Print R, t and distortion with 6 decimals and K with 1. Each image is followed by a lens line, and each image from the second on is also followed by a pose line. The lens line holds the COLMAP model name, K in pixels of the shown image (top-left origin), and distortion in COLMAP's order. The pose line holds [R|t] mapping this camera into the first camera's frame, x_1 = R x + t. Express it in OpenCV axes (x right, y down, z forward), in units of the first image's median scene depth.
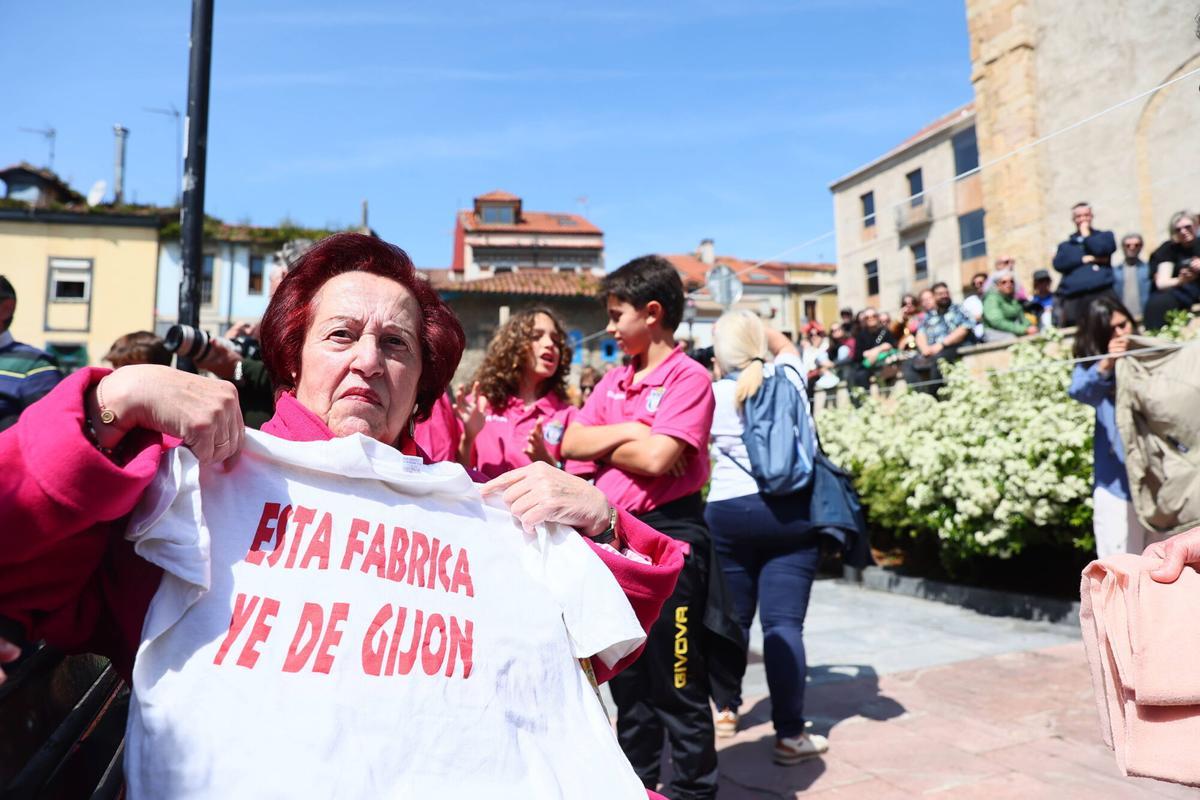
lens RADIAL K [[869.6, 0, 547.2], [0, 869.6, 426.2], [0, 0, 1]] dist [-0.138328, 0.094627]
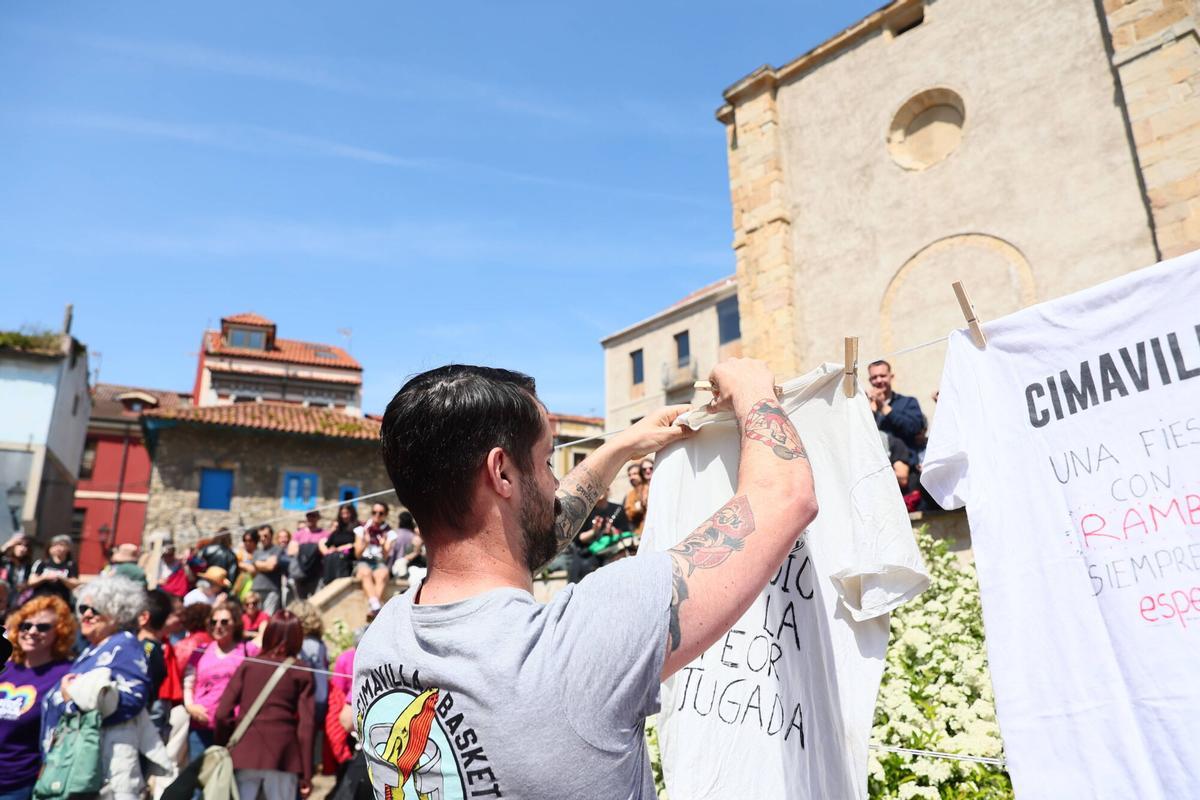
lens RADIAL K [[823.1, 0, 595.1], [0, 823.1, 406.3], [0, 0, 1]] dist [-0.110764, 0.091187]
pose [[0.956220, 0.079273, 0.281709, 0.074072], [-0.025285, 0.981393, -0.190337, -0.028481], [-0.291556, 0.174881, 0.940432, 0.131811]]
